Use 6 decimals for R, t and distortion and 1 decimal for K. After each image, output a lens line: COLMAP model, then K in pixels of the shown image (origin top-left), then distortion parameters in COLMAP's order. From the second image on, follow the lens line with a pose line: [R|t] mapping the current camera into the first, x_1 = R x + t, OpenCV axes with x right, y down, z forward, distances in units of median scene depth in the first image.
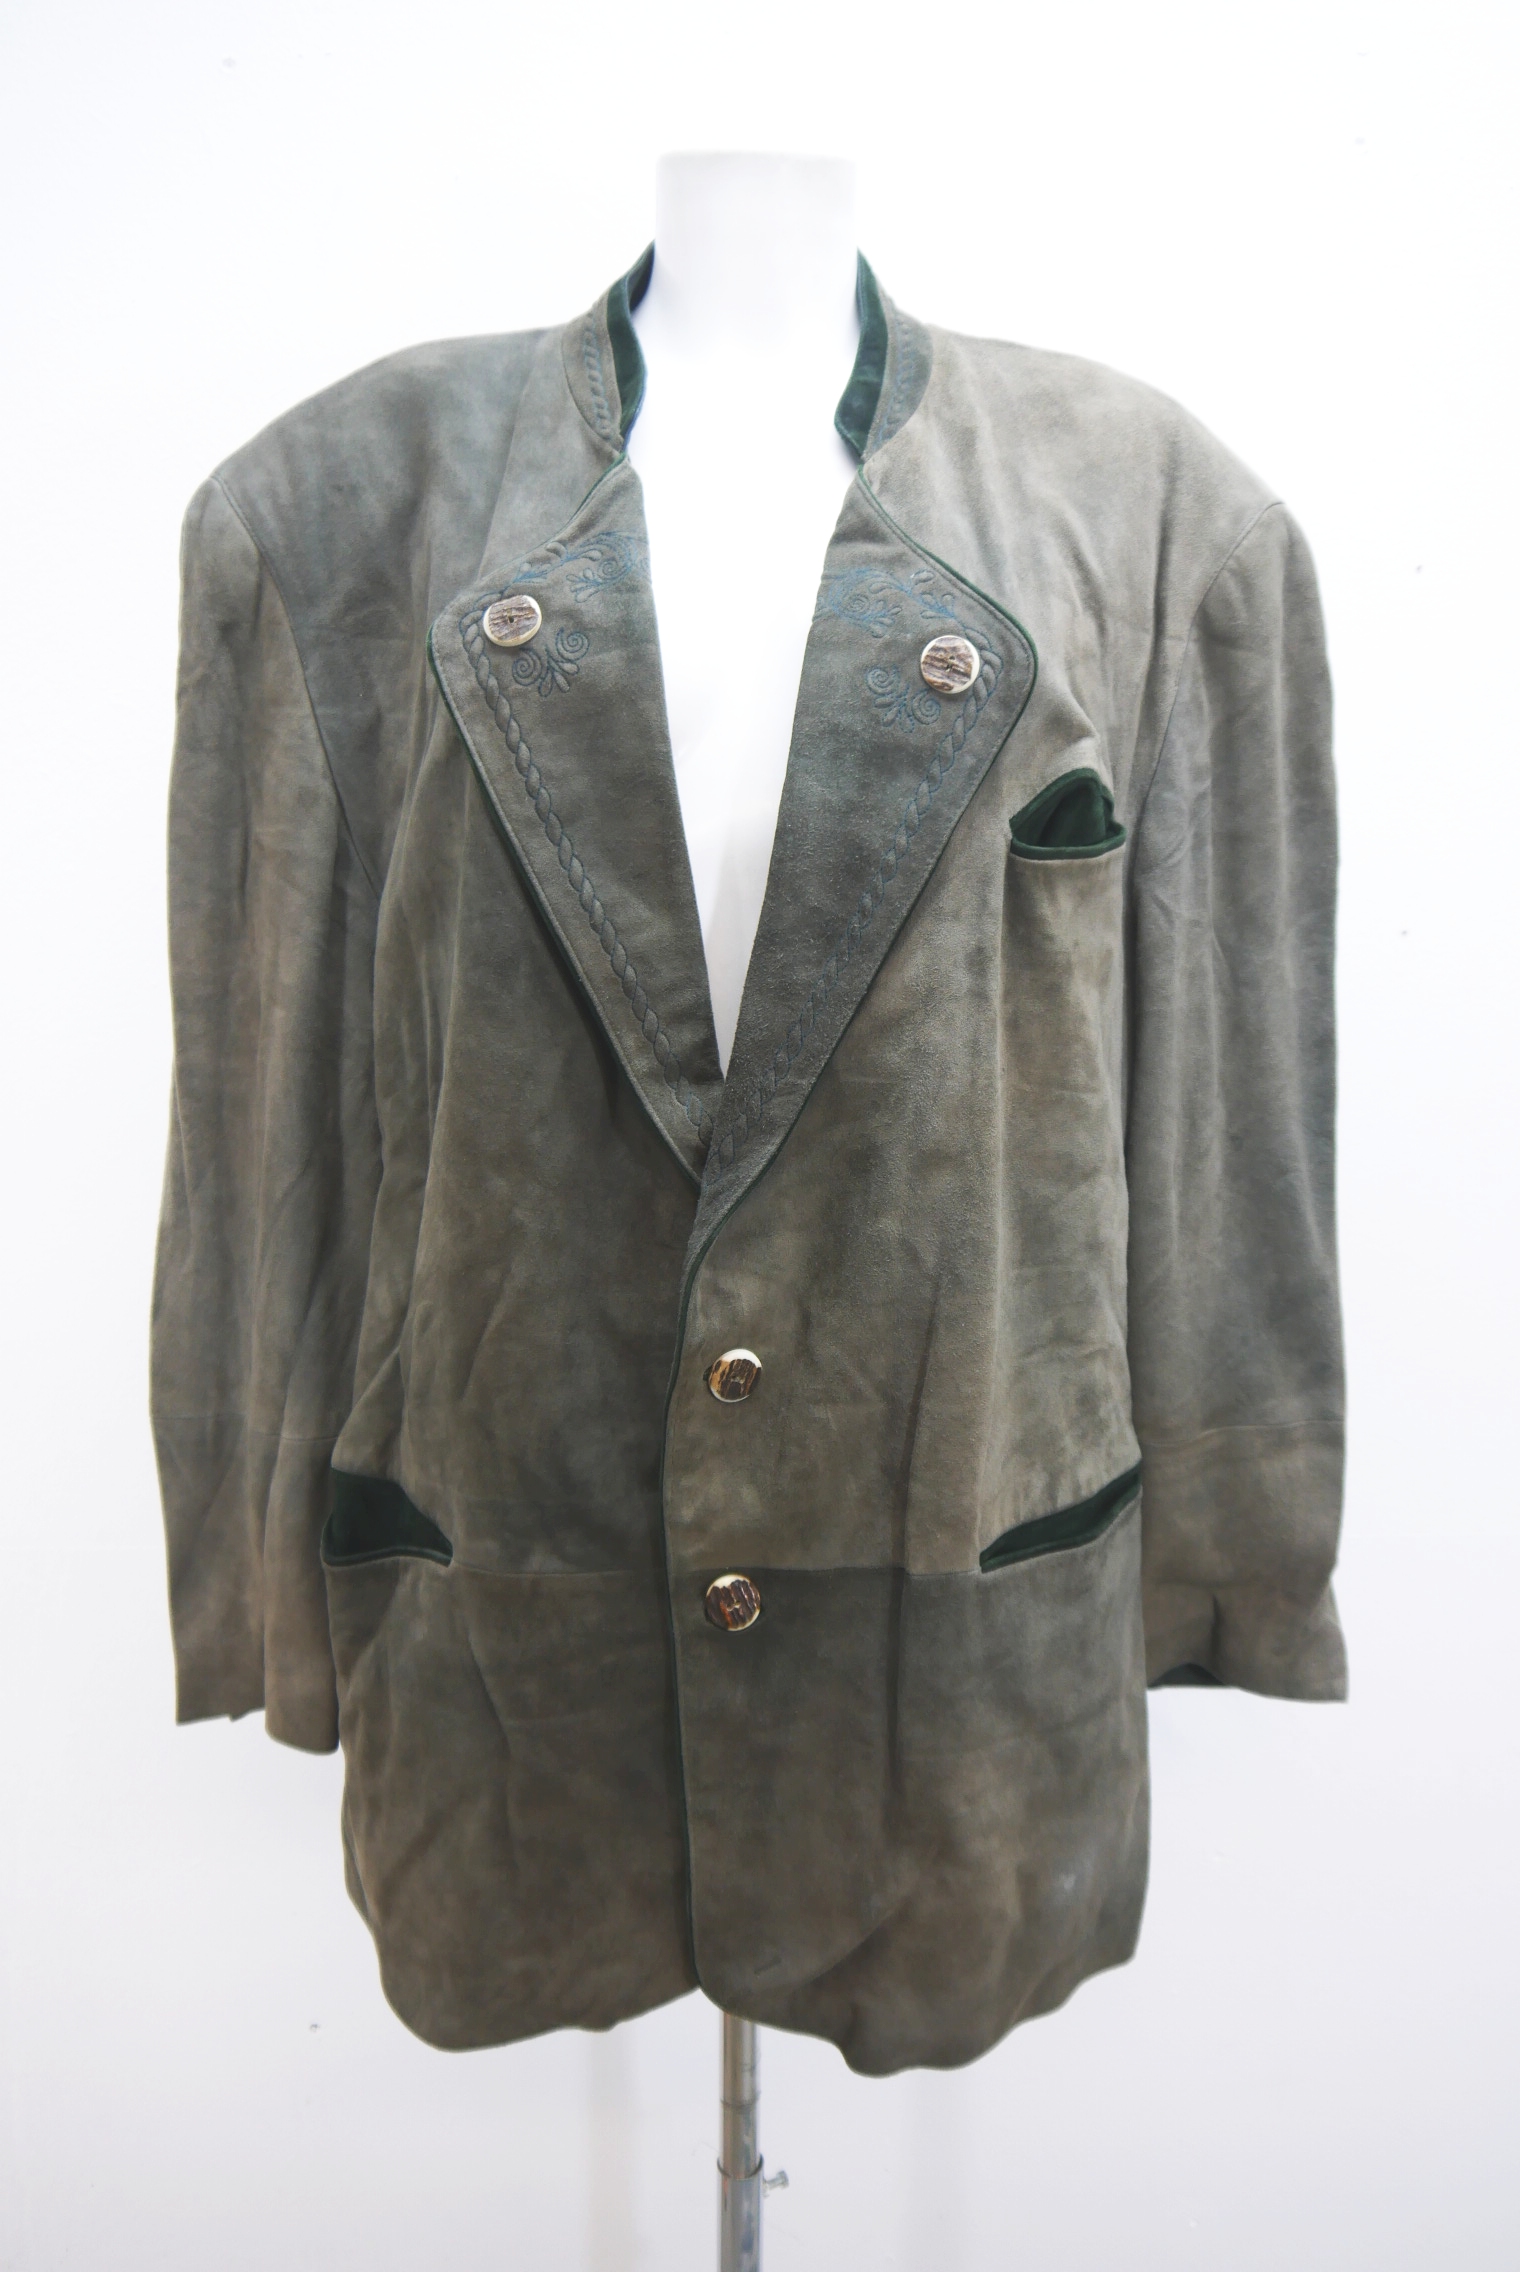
lens RADIAL K [[1869.5, 0, 755.9], [0, 1869.5, 1109.9], [0, 0, 1]] dist [-0.044242, 0.008927]
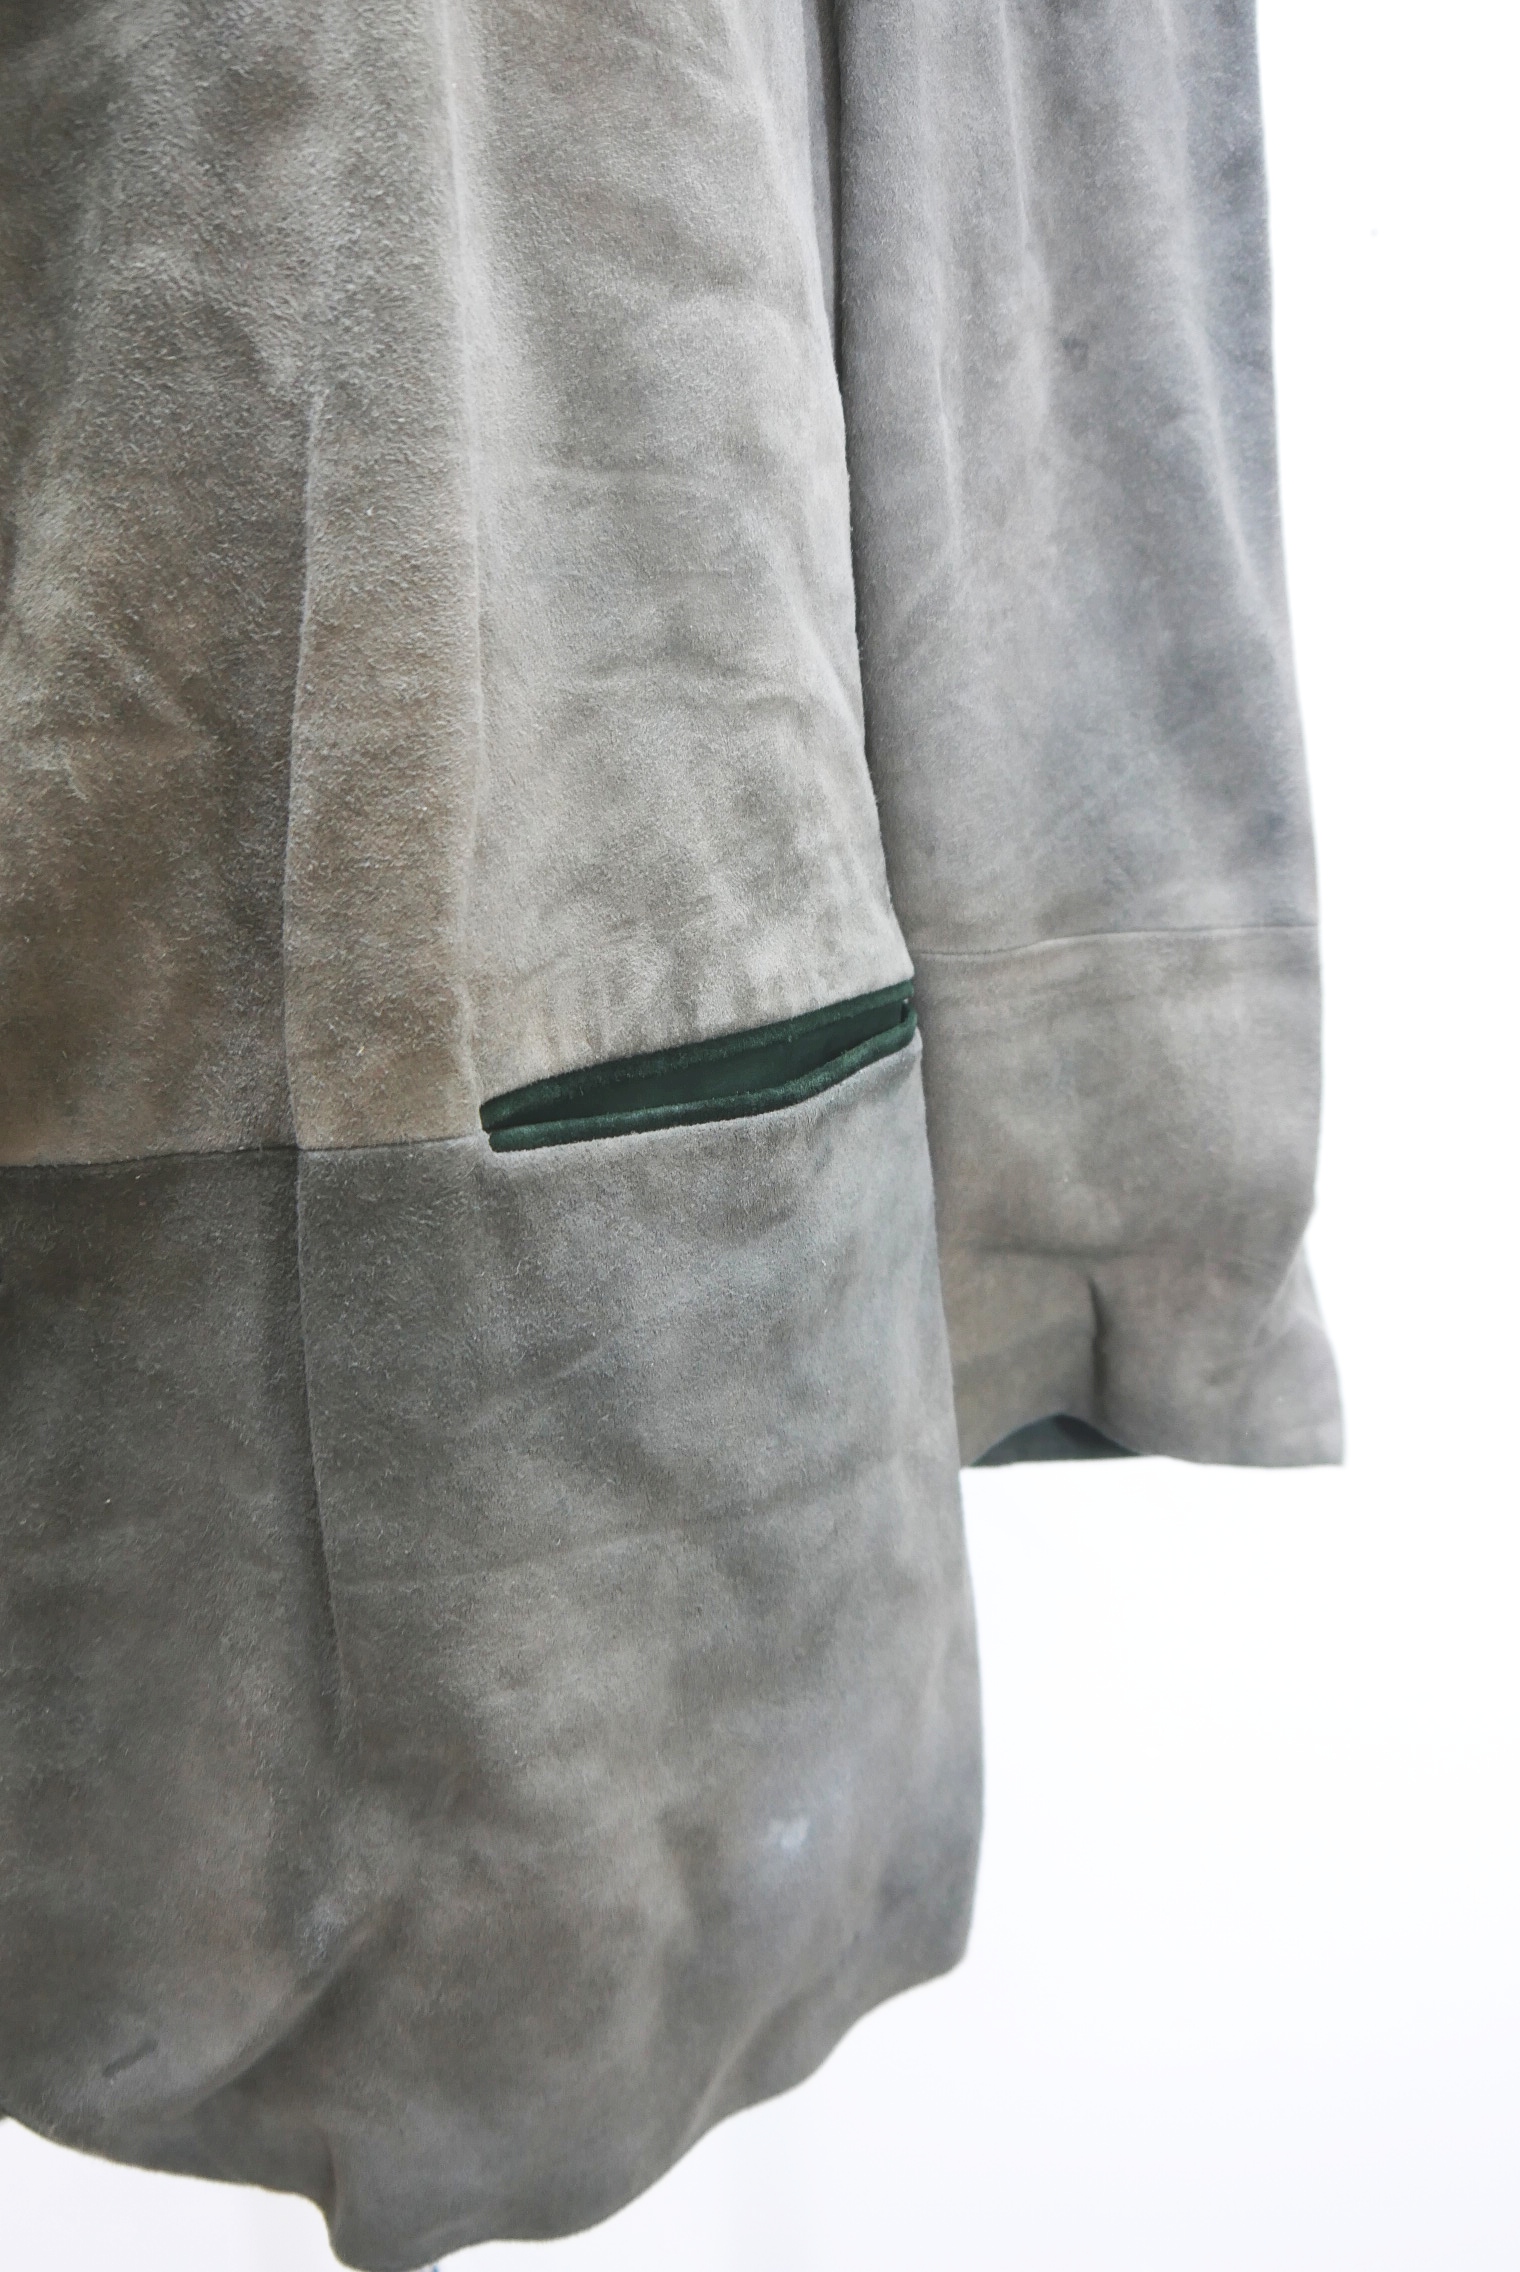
lens RADIAL K [[1853.2, 0, 760.0], [0, 1853.2, 1136.0], [0, 0, 1]] dist [-0.037927, 0.004785]
pose [[0.997944, -0.060004, 0.022510, 0.166320], [0.058656, 0.996683, 0.056409, 0.216461], [-0.025820, -0.054972, 0.998154, 0.553547]]
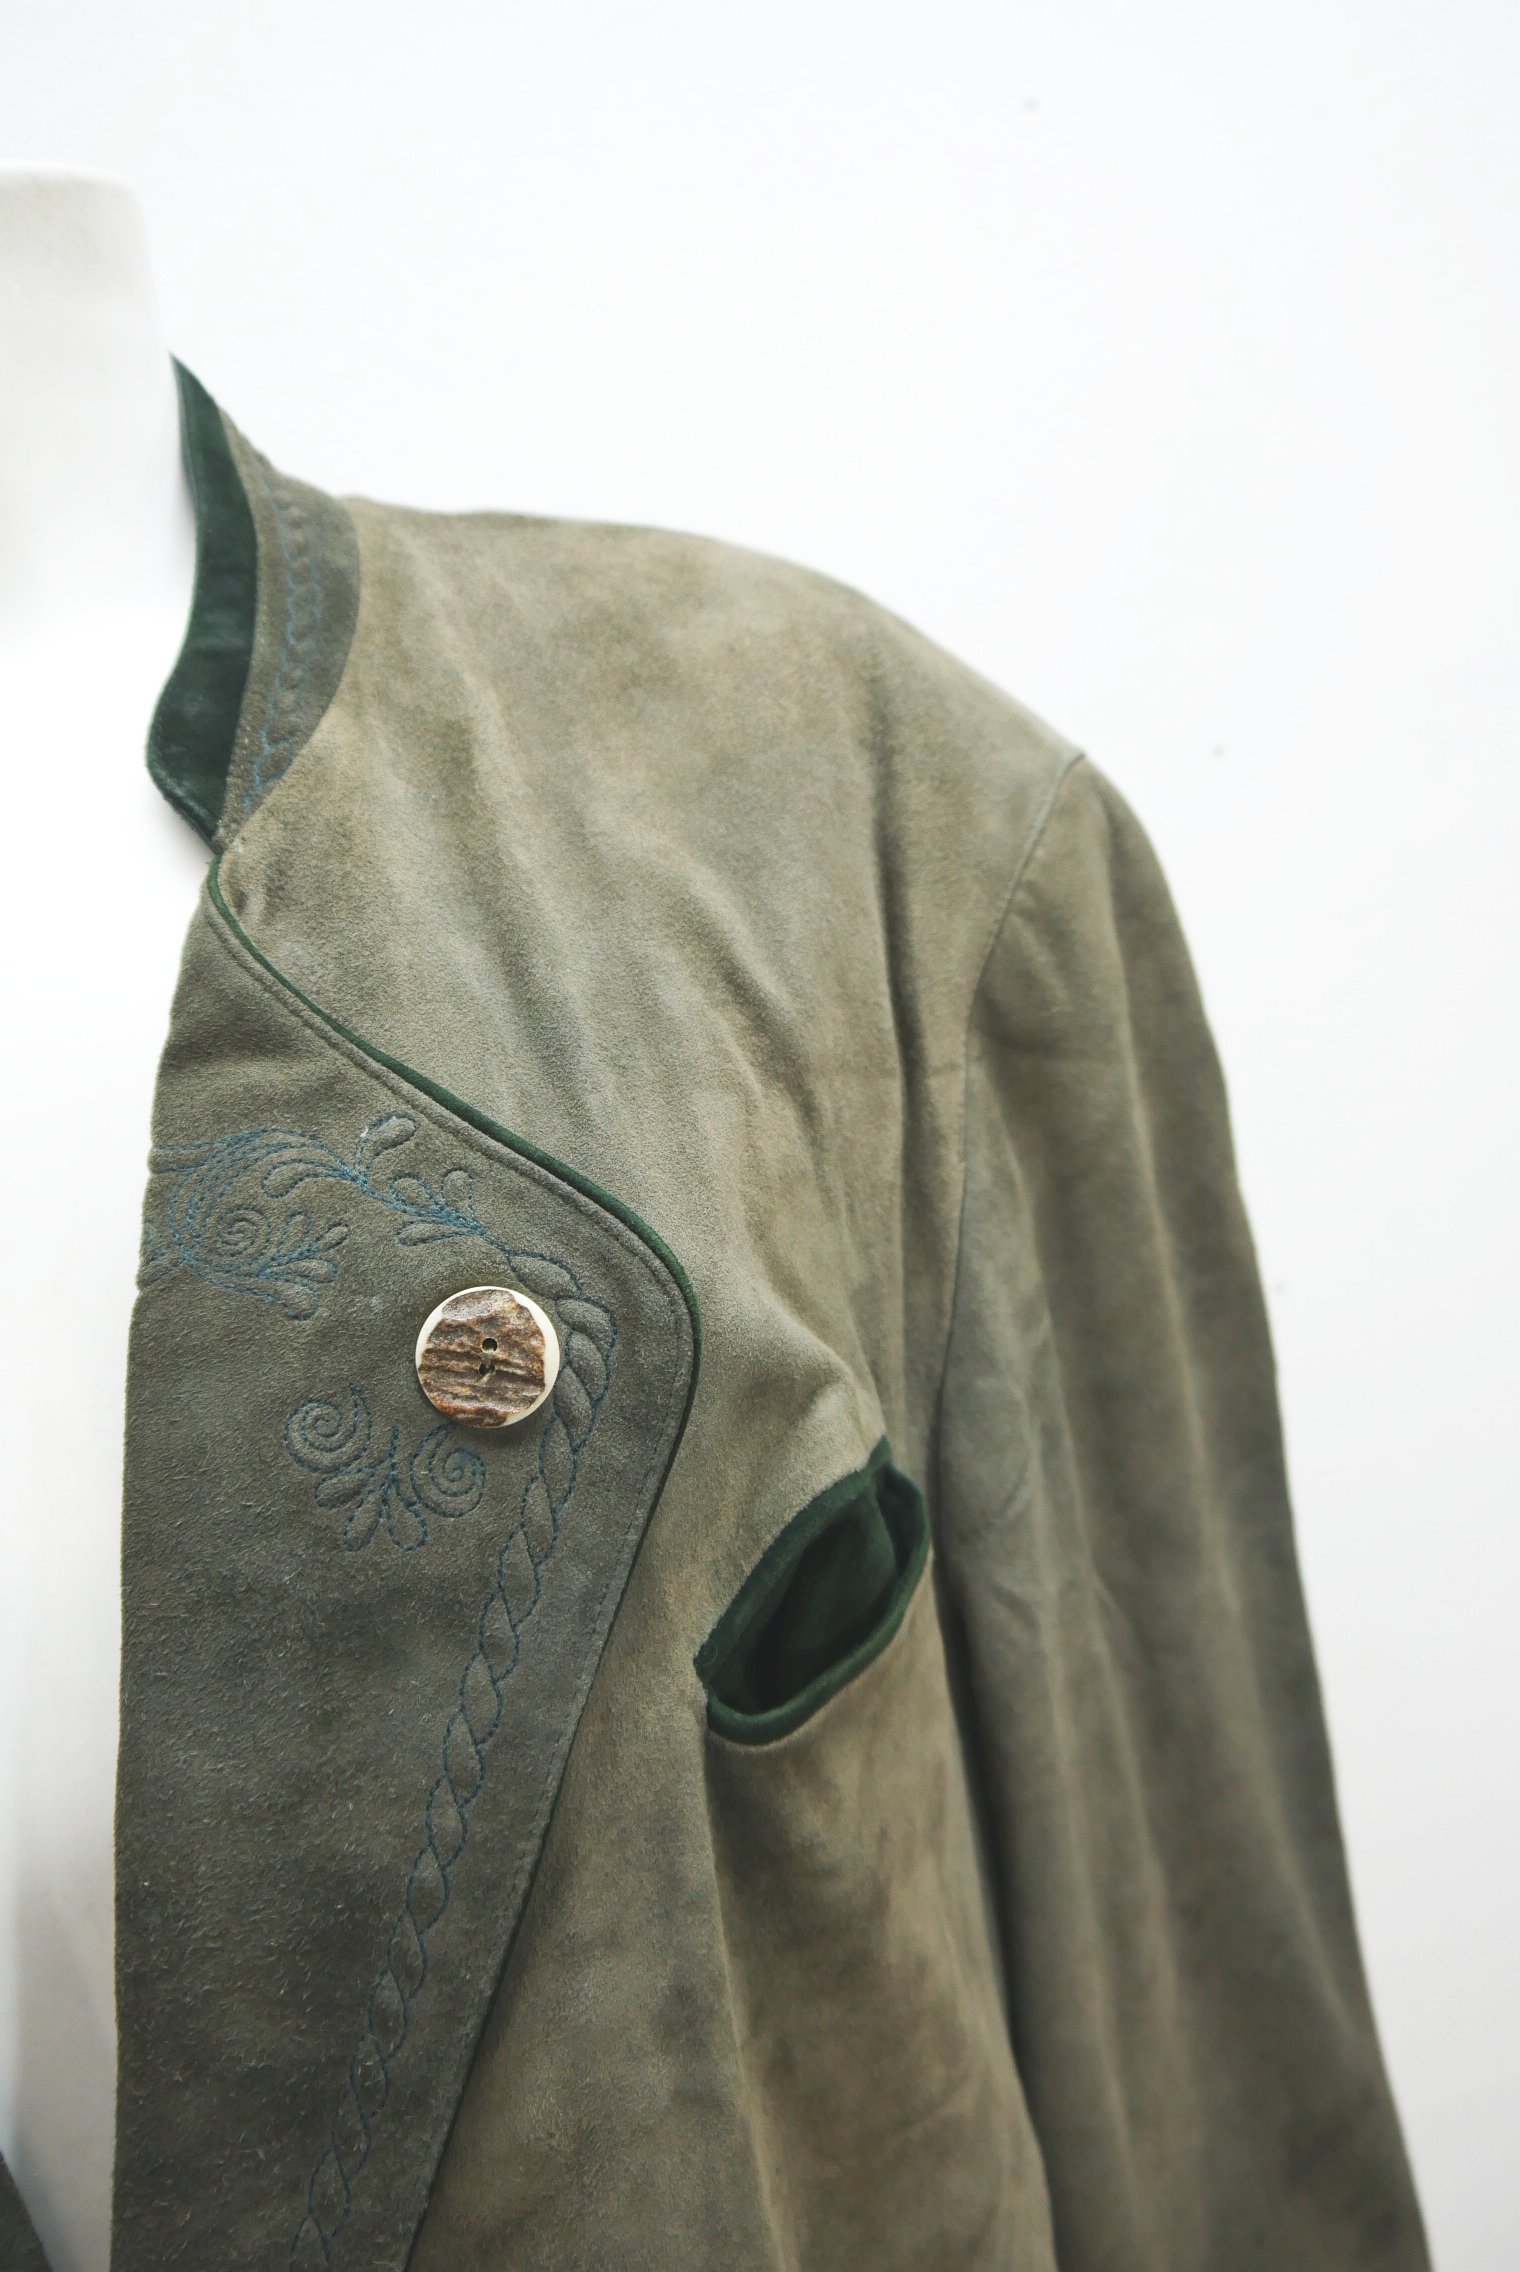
lens RADIAL K [[1853.2, 0, 760.0], [0, 1853.2, 1136.0], [0, 0, 1]] dist [-0.037927, 0.004785]
pose [[0.969328, -0.173260, 0.174313, 0.091350], [0.177009, 0.984191, -0.006075, -0.251267], [-0.170504, 0.036744, 0.984672, 0.541090]]
